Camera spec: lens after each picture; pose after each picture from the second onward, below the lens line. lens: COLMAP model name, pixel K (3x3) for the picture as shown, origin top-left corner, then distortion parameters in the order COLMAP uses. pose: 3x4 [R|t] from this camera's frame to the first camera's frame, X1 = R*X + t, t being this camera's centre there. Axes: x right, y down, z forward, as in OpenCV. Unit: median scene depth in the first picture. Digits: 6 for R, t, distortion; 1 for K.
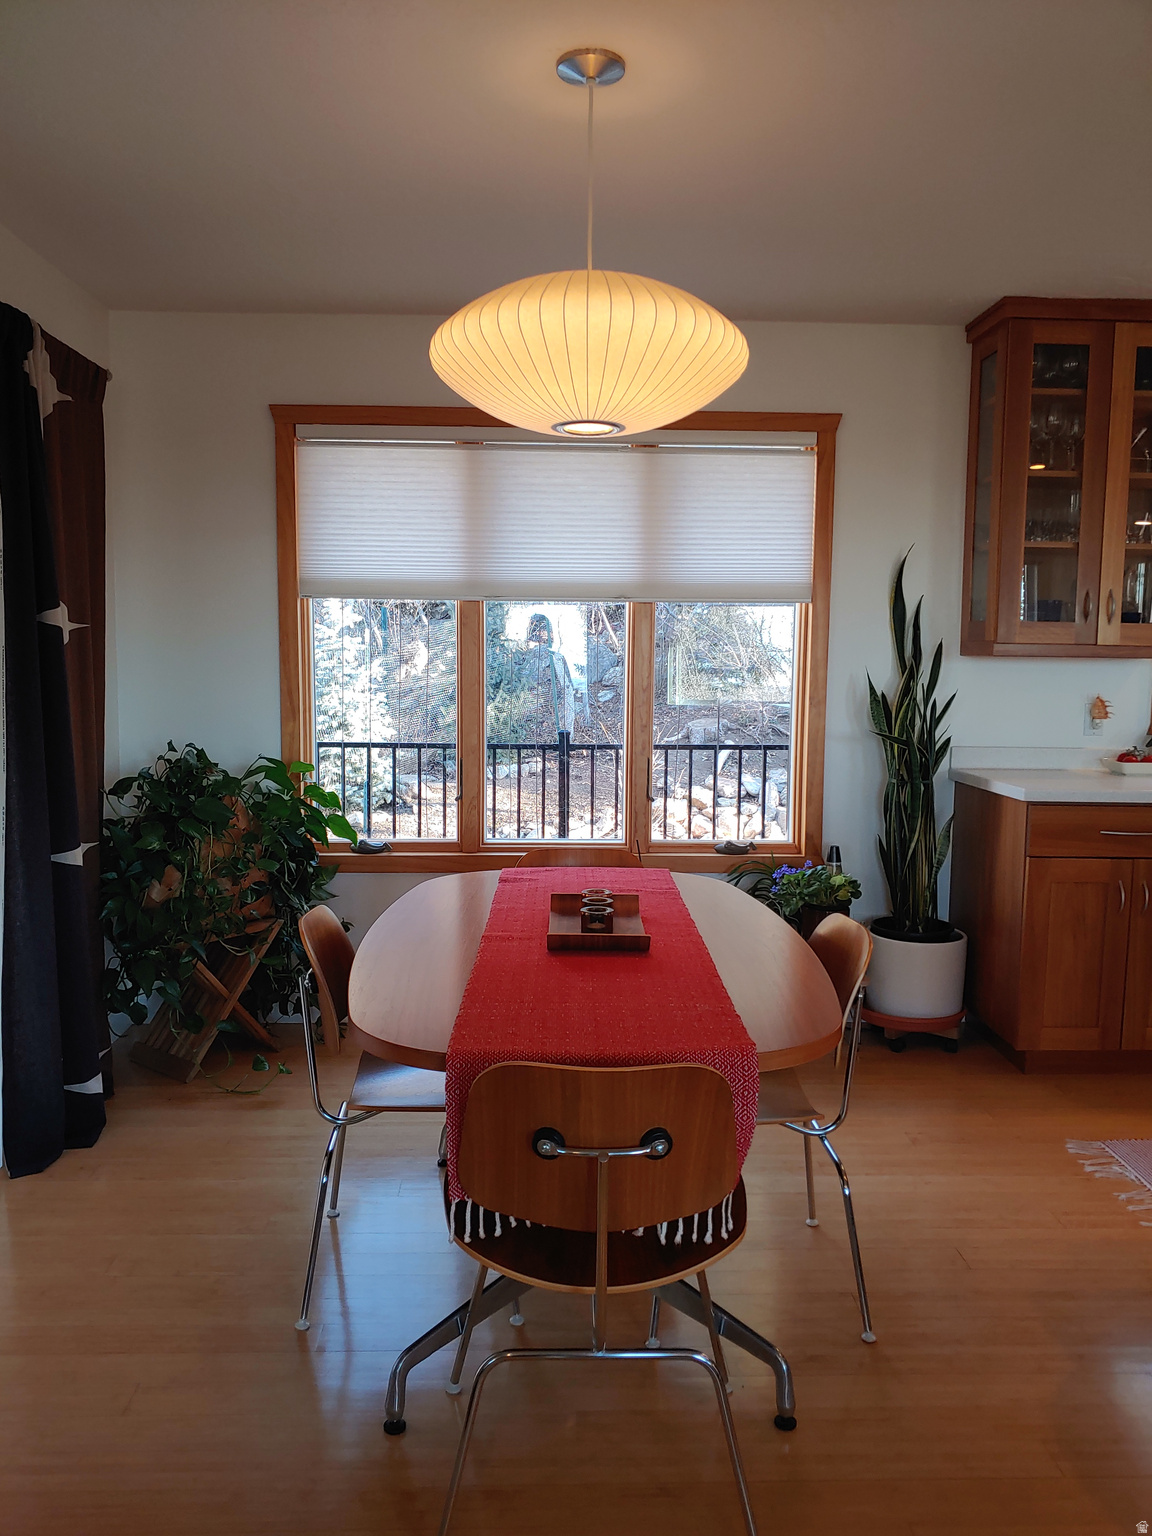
lens RADIAL K [[1216.7, 0, 576.0], [0, 1216.7, 768.0], [0, 0, 1]] dist [-0.001152, -0.015692]
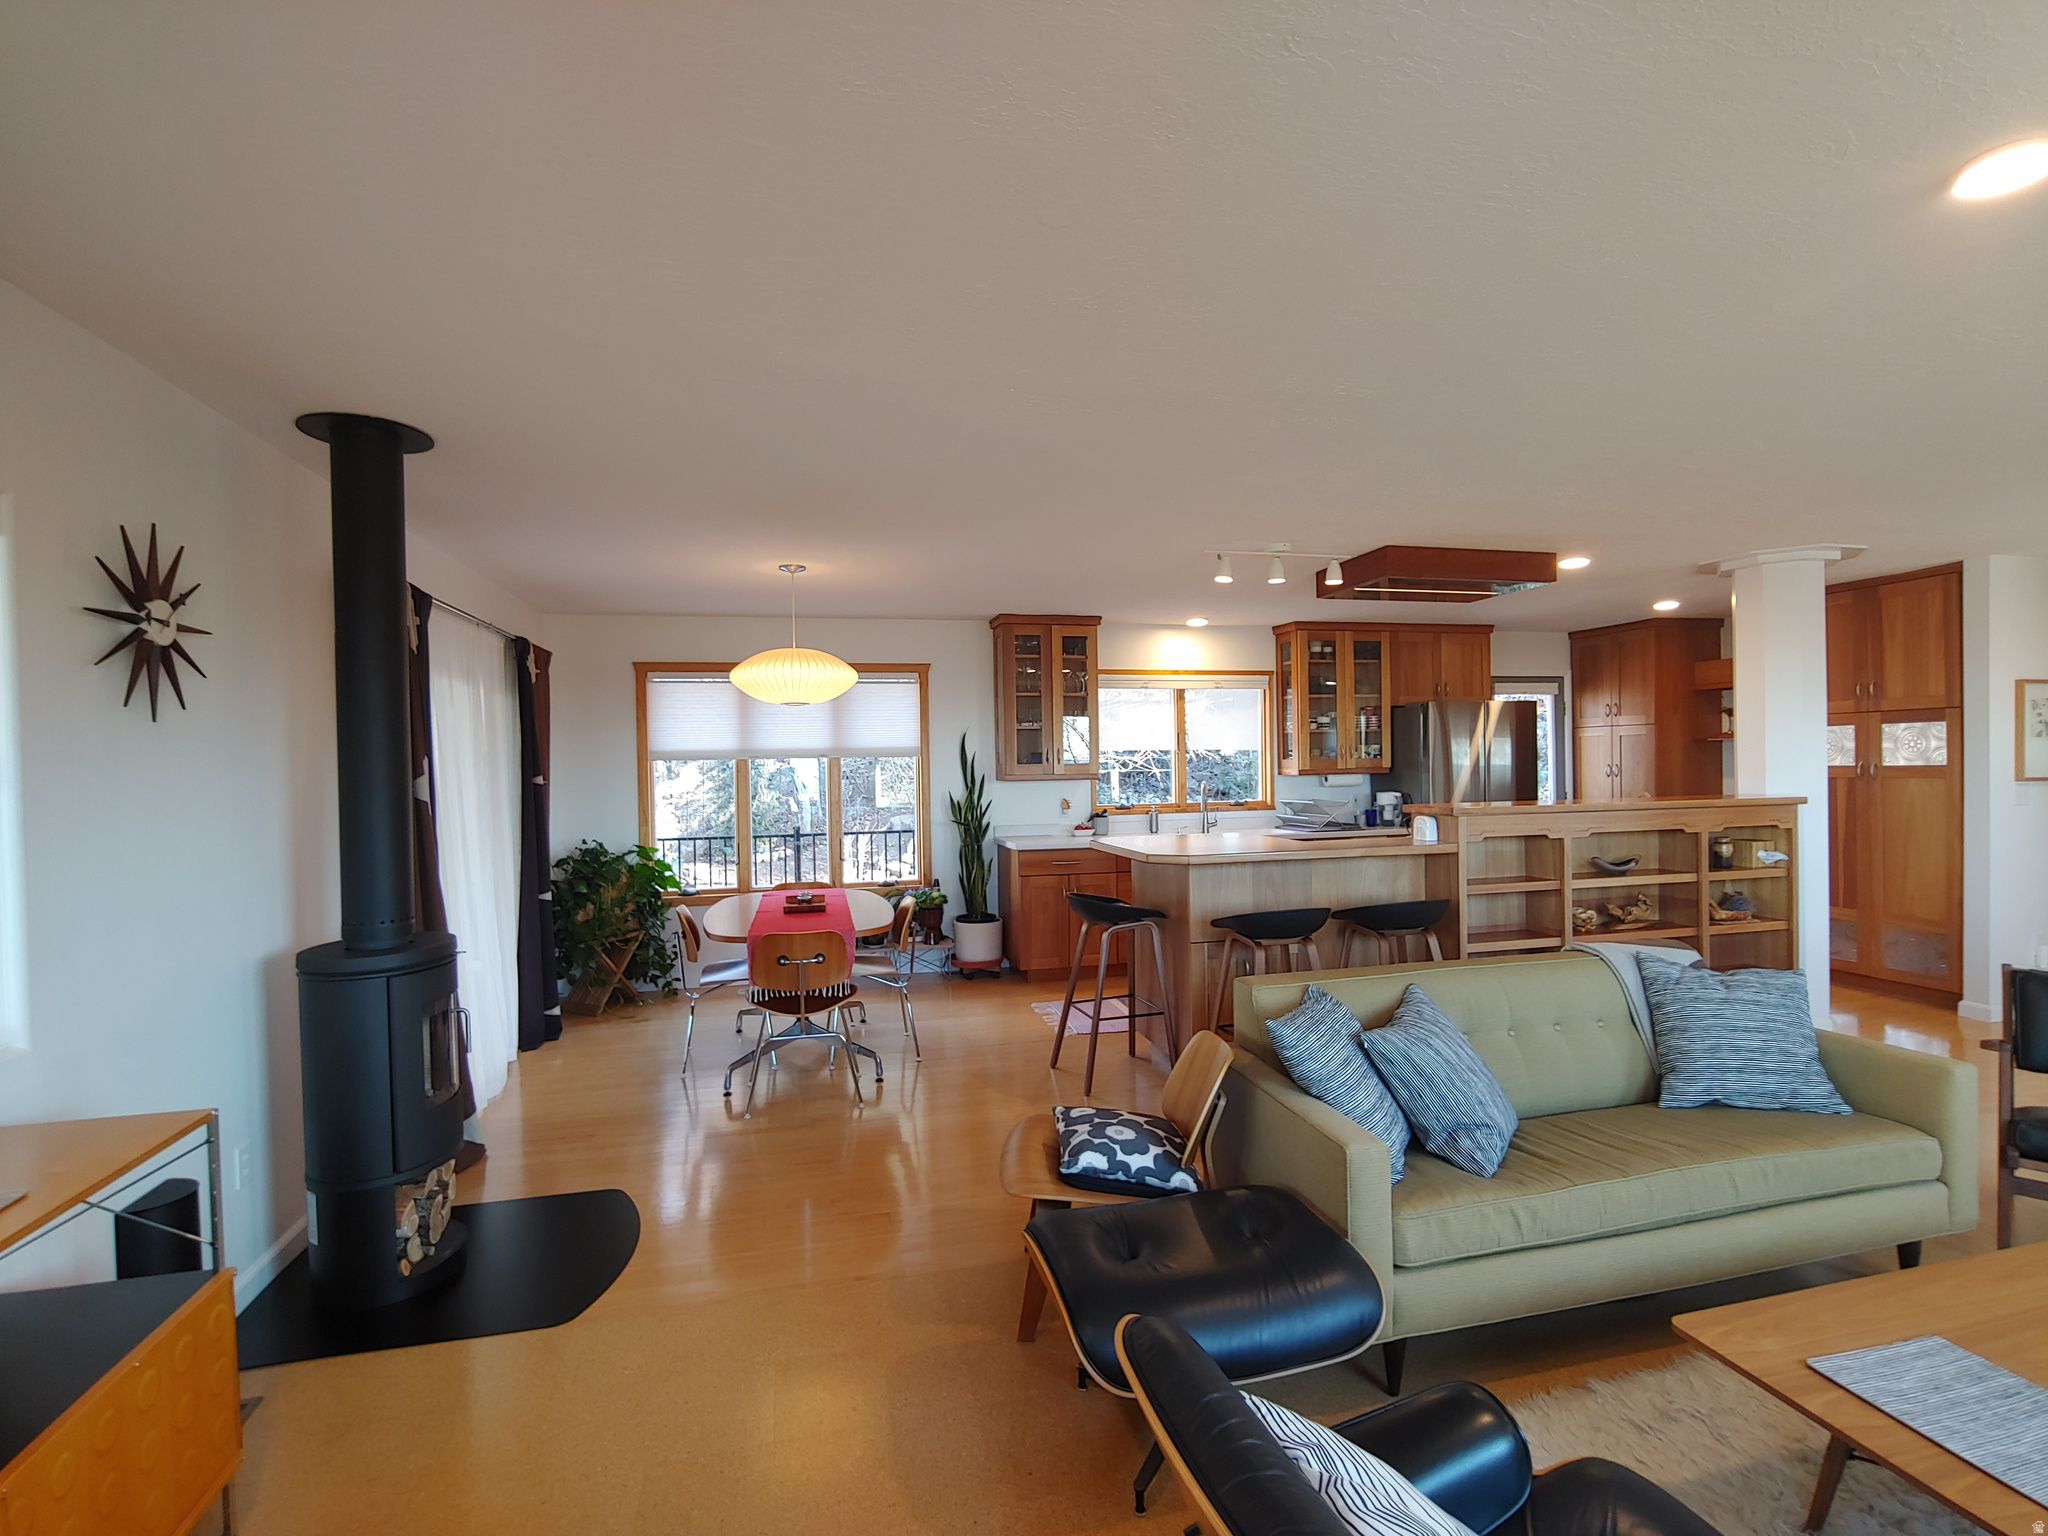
lens RADIAL K [[960.7, 0, 1024.0], [0, 960.7, 768.0], [0, 0, 1]] dist [-0.025923, -0.000080]
pose [[0.976746, -0.027332, 0.212651, 0.027022], [0.046459, 0.995256, -0.085476, 0.025963], [-0.209306, 0.093368, 0.973382, -0.588284]]
